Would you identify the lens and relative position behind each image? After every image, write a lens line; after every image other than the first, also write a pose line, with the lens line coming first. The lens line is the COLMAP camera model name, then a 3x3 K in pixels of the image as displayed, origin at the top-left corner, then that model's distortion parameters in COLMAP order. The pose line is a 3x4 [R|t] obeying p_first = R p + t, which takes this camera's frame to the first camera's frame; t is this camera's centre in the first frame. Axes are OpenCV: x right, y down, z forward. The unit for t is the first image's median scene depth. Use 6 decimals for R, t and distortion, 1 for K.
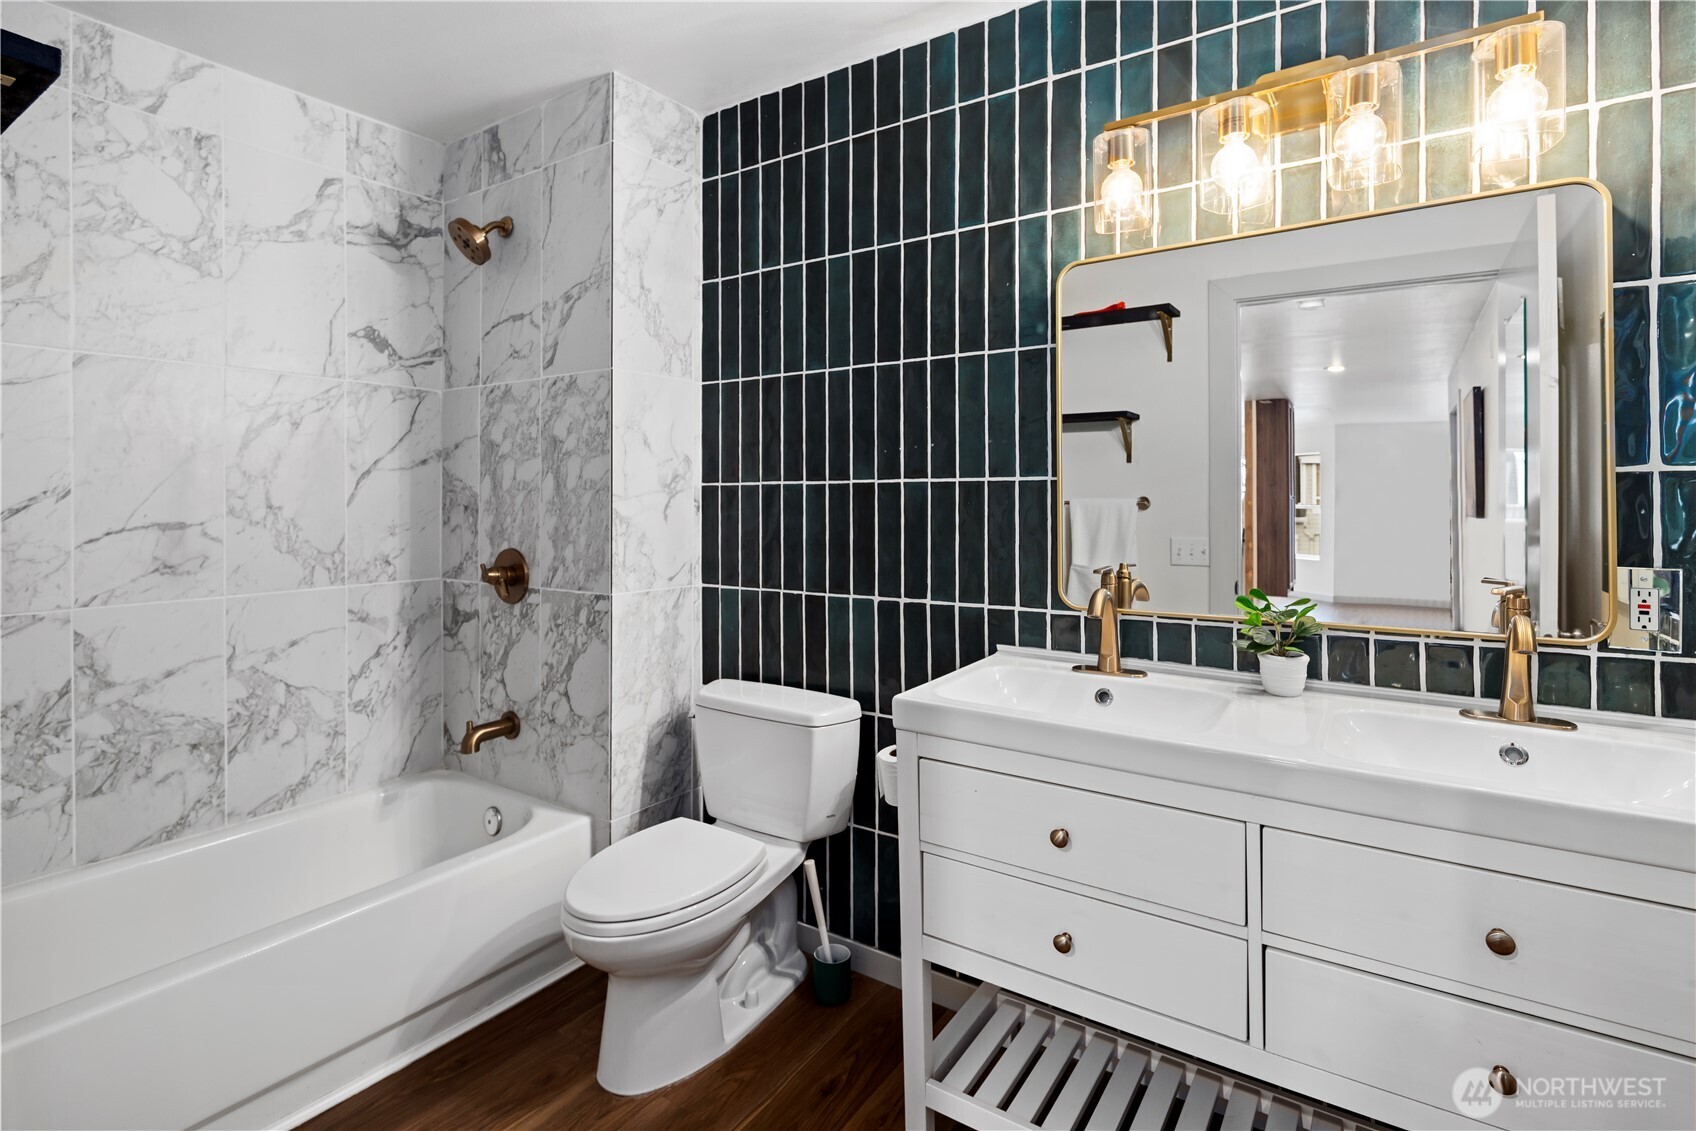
lens RADIAL K [[819.7, 0, 849.2], [0, 819.7, 492.8], [0, 0, 1]] dist [0.011758, -0.009213]
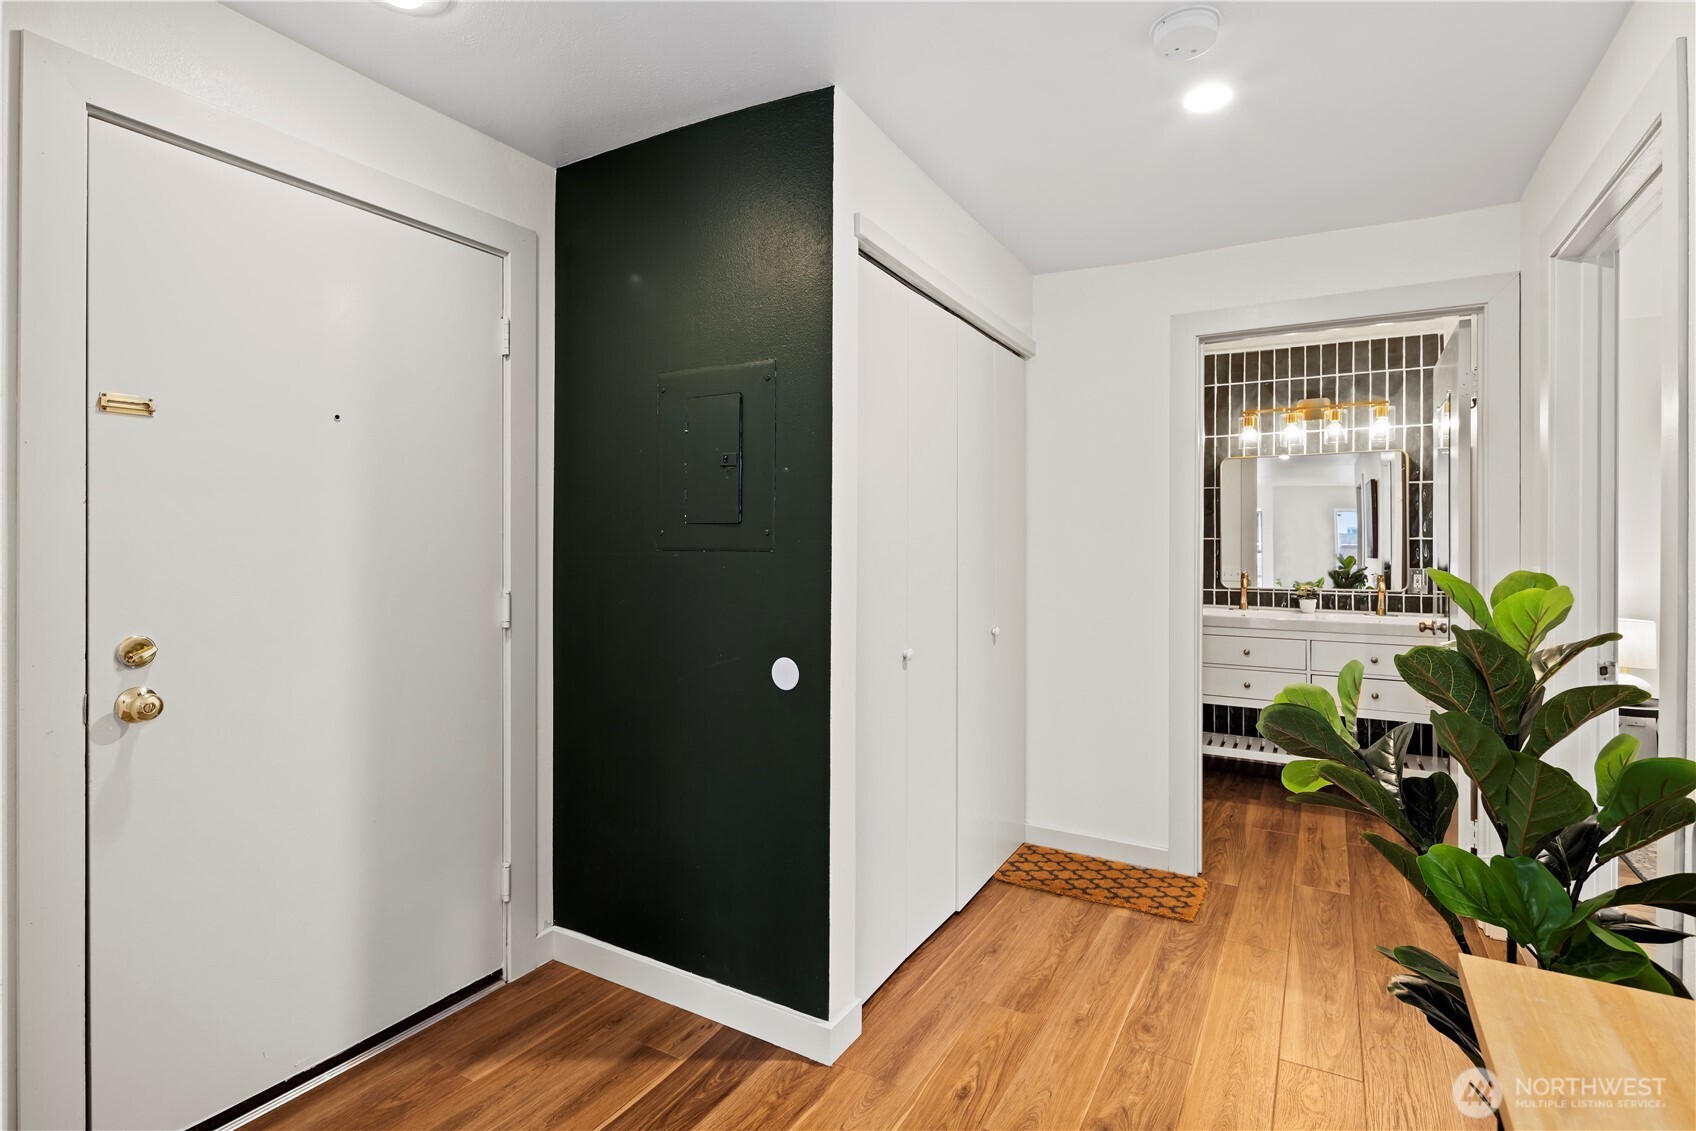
lens RADIAL K [[814.2, 0, 847.2], [0, 814.2, 537.5], [0, 0, 1]] dist [-0.000032, -0.000197]
pose [[0.997196, 0.001343, 0.074815, -1.297448], [-0.001701, 0.999987, 0.004725, -0.036780], [-0.074808, -0.004839, 0.997186, -1.733763]]
